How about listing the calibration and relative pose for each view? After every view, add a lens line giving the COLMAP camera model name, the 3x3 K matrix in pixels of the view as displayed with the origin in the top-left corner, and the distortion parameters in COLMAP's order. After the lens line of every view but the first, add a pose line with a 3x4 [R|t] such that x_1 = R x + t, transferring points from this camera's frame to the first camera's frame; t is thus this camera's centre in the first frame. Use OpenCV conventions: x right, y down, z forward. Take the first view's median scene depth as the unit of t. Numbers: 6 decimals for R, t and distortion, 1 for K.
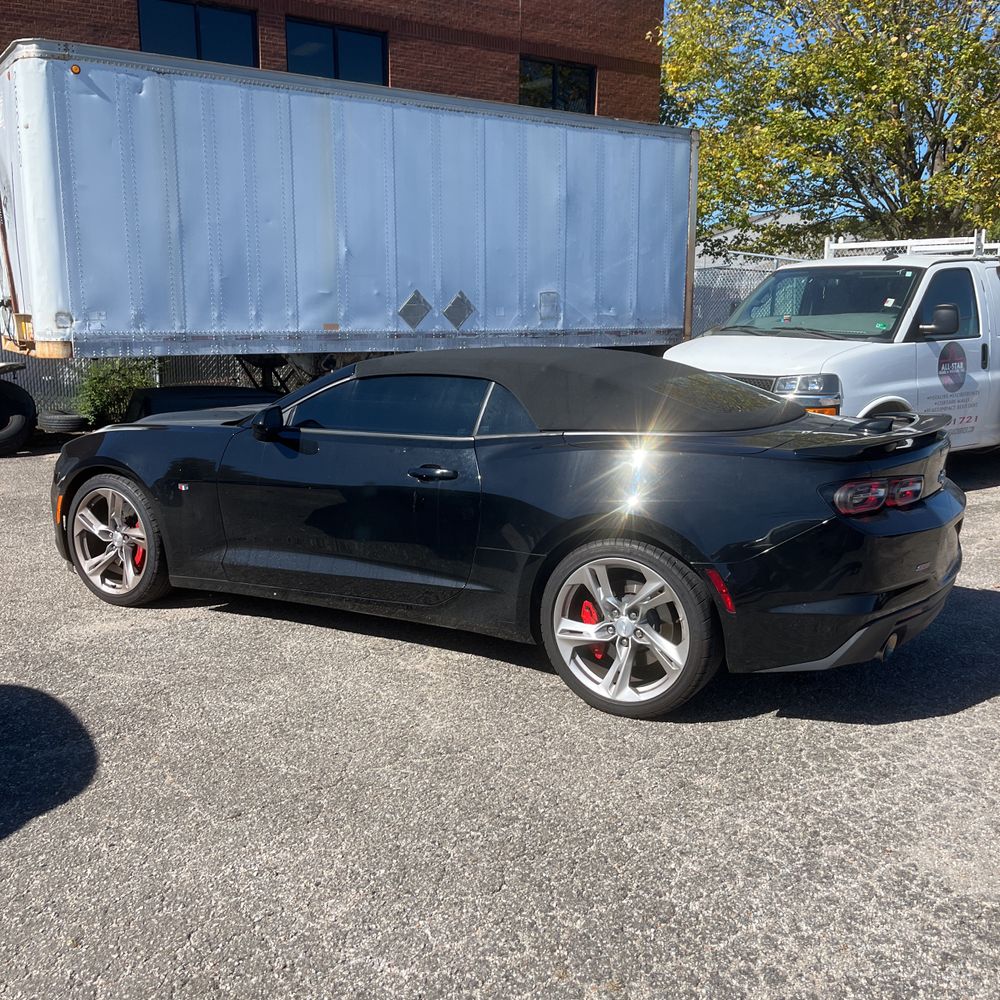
lens RADIAL K [[1016.4, 0, 503.8], [0, 1016.4, 494.7], [0, 0, 1]] dist [0.015431, 0.000000]
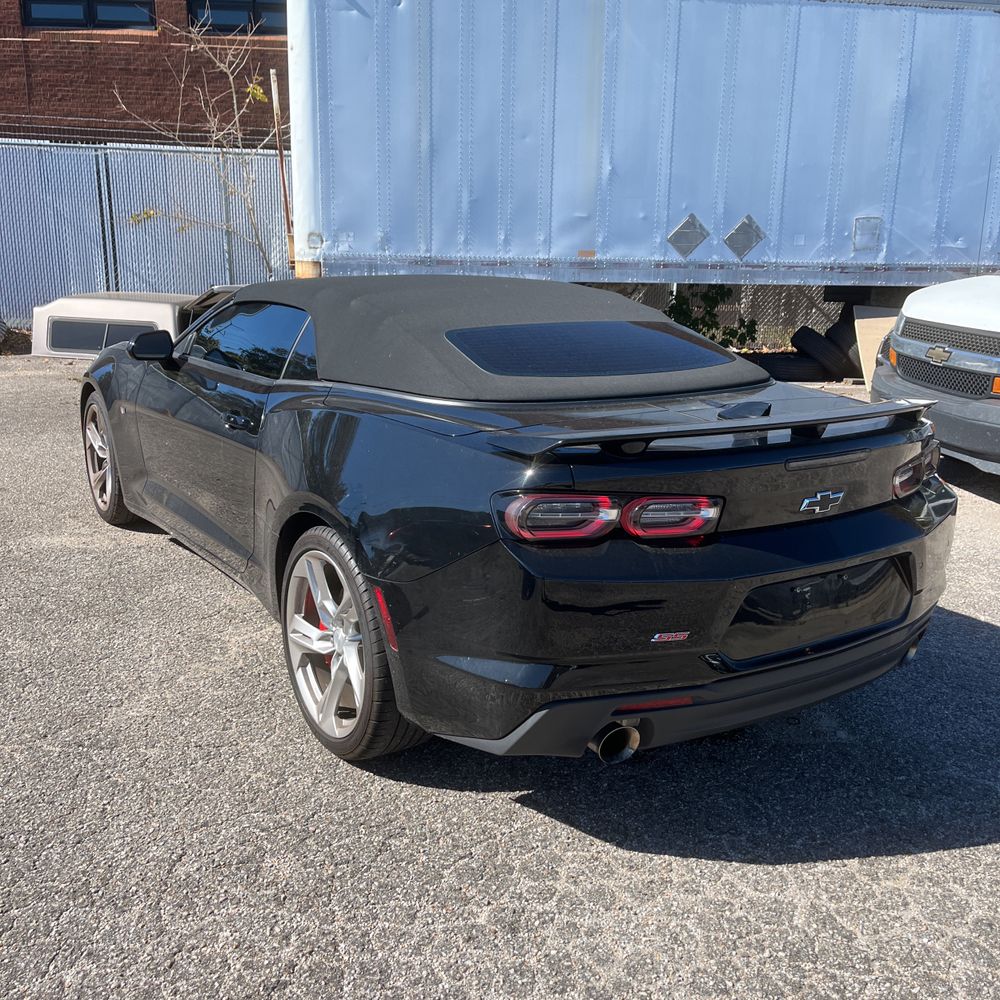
lens RADIAL K [[1016.4, 0, 494.0], [0, 1016.4, 511.8], [0, 0, 1]] dist [0.015431, 0.000000]
pose [[0.892780, 0.131965, -0.430730, 0.186914], [-0.096645, 0.989977, 0.102985, -0.020040], [0.440003, -0.050315, 0.896586, 0.122854]]
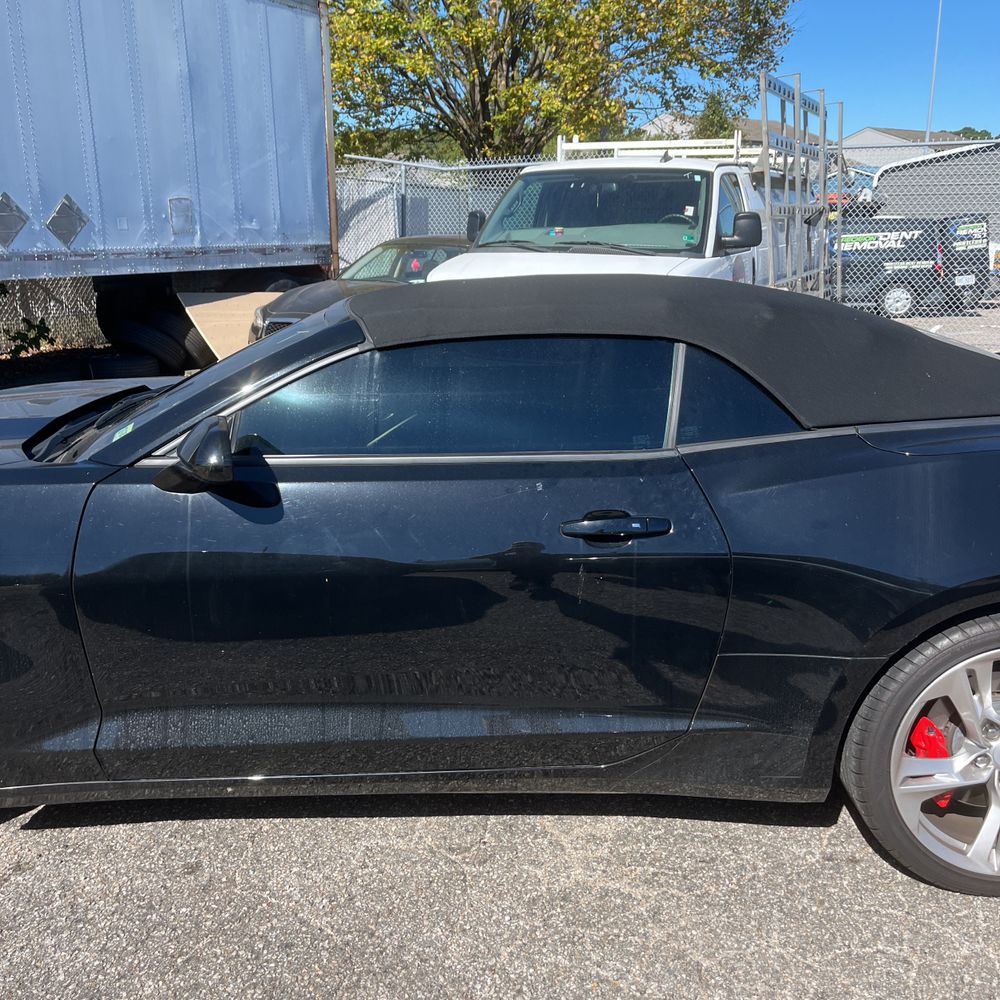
lens RADIAL K [[1016.4, 0, 531.7], [0, 1016.4, 486.2], [0, 0, 1]] dist [0.015431, 0.000000]
pose [[0.875326, -0.123267, 0.467556, -0.129032], [0.089617, 0.991564, 0.093642, -0.035138], [-0.475155, -0.040066, 0.878989, 0.209260]]
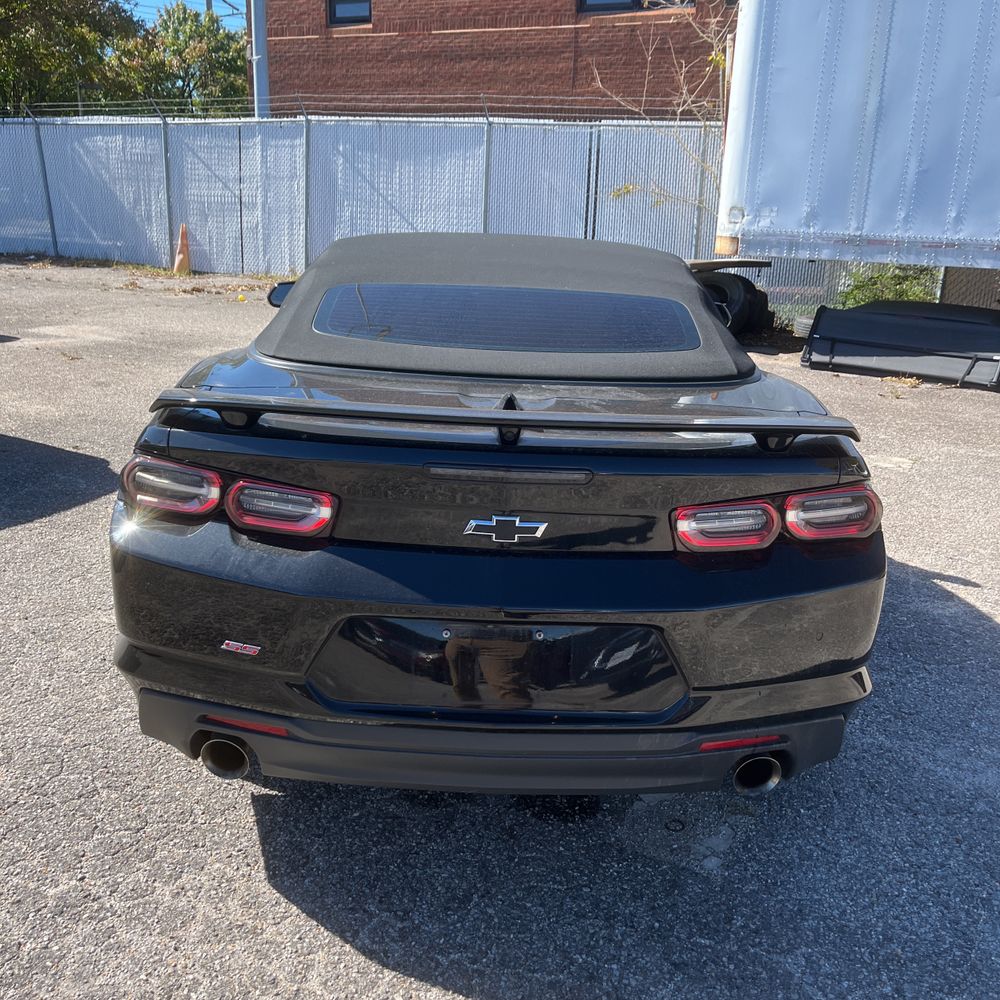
lens RADIAL K [[1016.4, 0, 501.6], [0, 1016.4, 514.4], [0, 0, 1]] dist [0.015431, 0.000000]
pose [[0.505514, 0.269087, -0.819785, 0.292602], [-0.188457, 0.961619, 0.199433, -0.042080], [0.841985, 0.053678, 0.536823, 0.266363]]
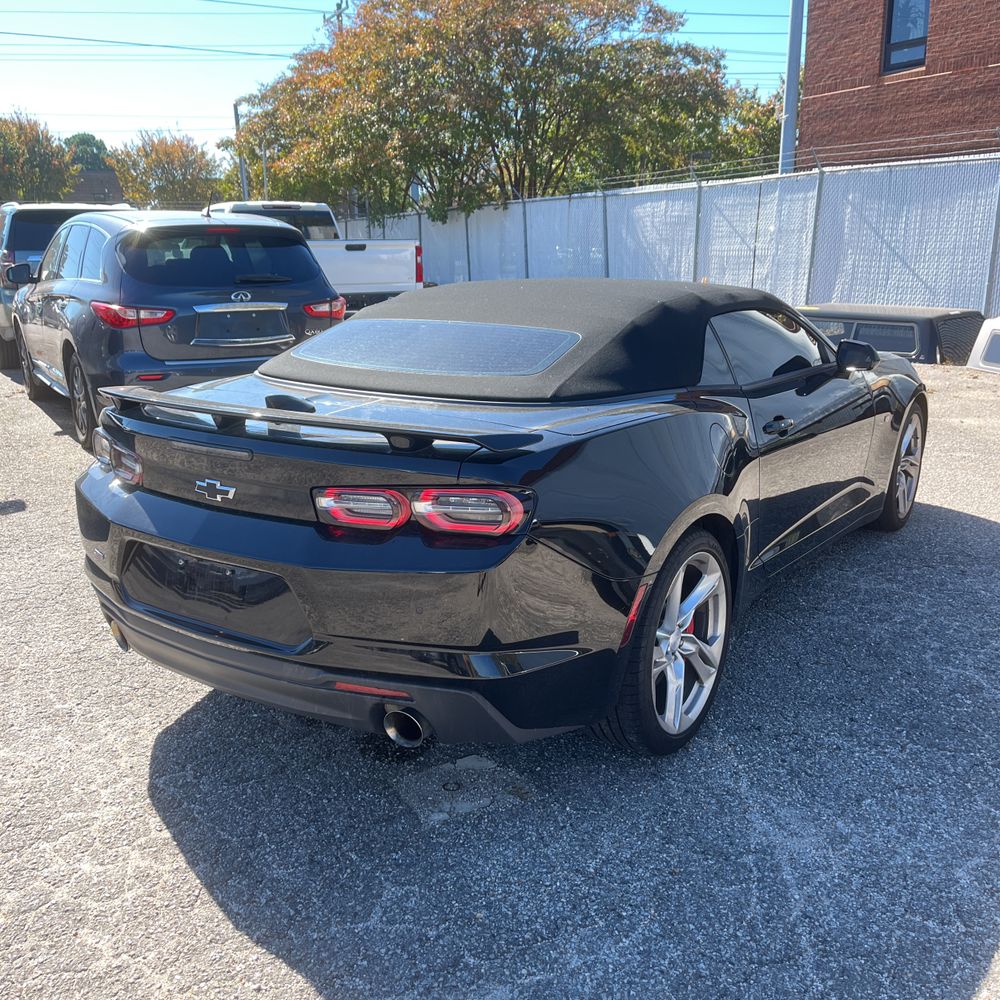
lens RADIAL K [[1016.4, 0, 479.4], [0, 1016.4, 505.2], [0, 0, 1]] dist [0.015431, 0.000000]
pose [[-0.078434, 0.243717, -0.966670, 0.376584], [-0.167202, 0.952706, 0.253763, -0.072272], [0.982798, 0.181532, -0.033975, 0.426863]]
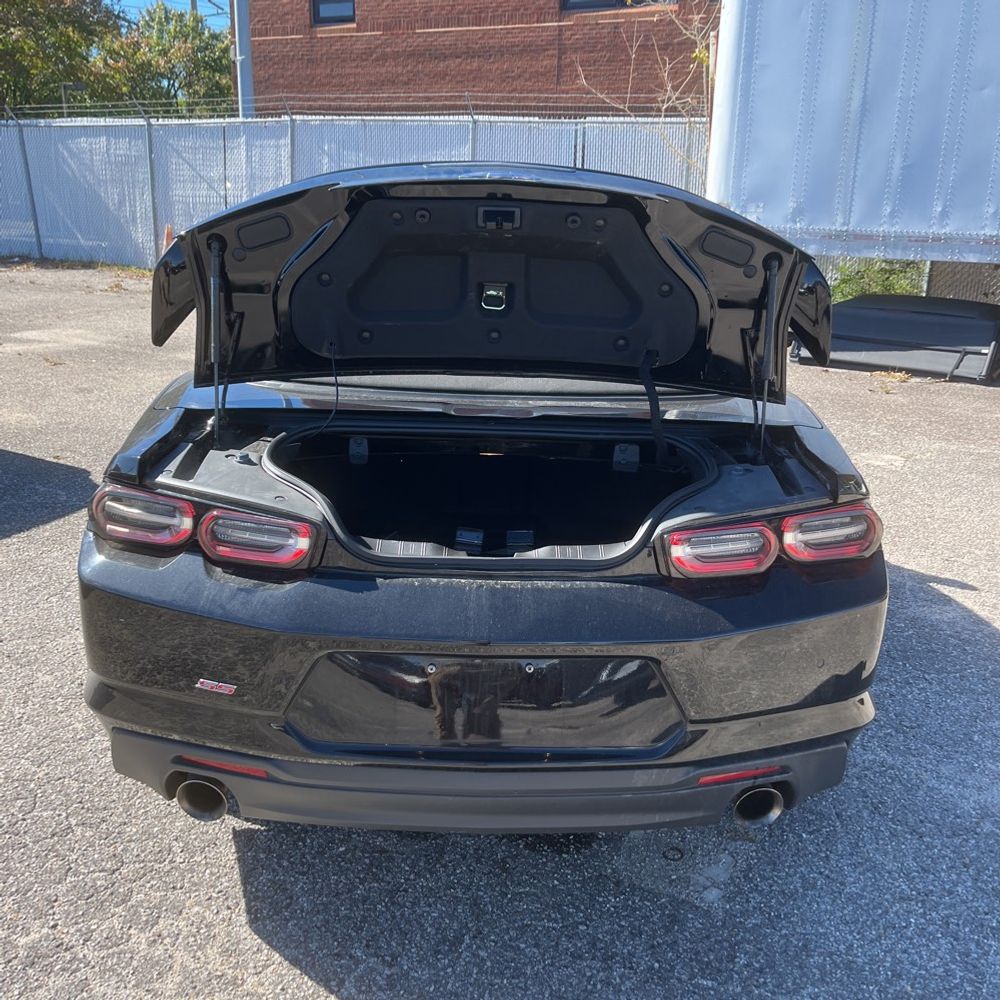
lens RADIAL K [[1016.4, 0, 504.5], [0, 1016.4, 493.2], [0, 0, 1]] dist [0.015431, 0.000000]
pose [[0.518662, 0.249910, -0.817640, 0.285666], [-0.176689, 0.967013, 0.183485, -0.046236], [0.836523, 0.049301, 0.545709, 0.270702]]
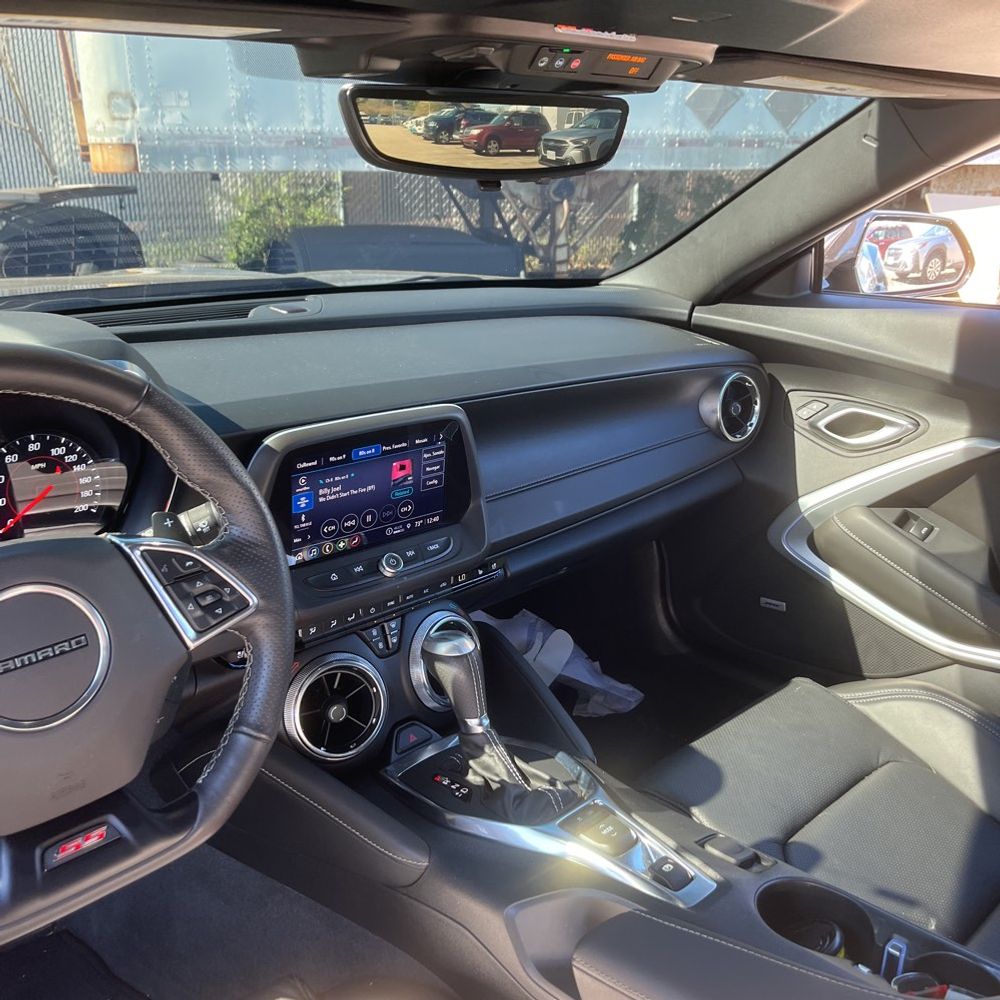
lens RADIAL K [[1016.4, 0, 510.7], [0, 1016.4, 513.0], [0, 0, 1]] dist [0.015431, 0.000000]
pose [[0.959210, 0.092740, -0.267049, -0.022424], [-0.048738, 0.984764, 0.166925, -0.040488], [0.278461, -0.147101, 0.949116, 0.399703]]
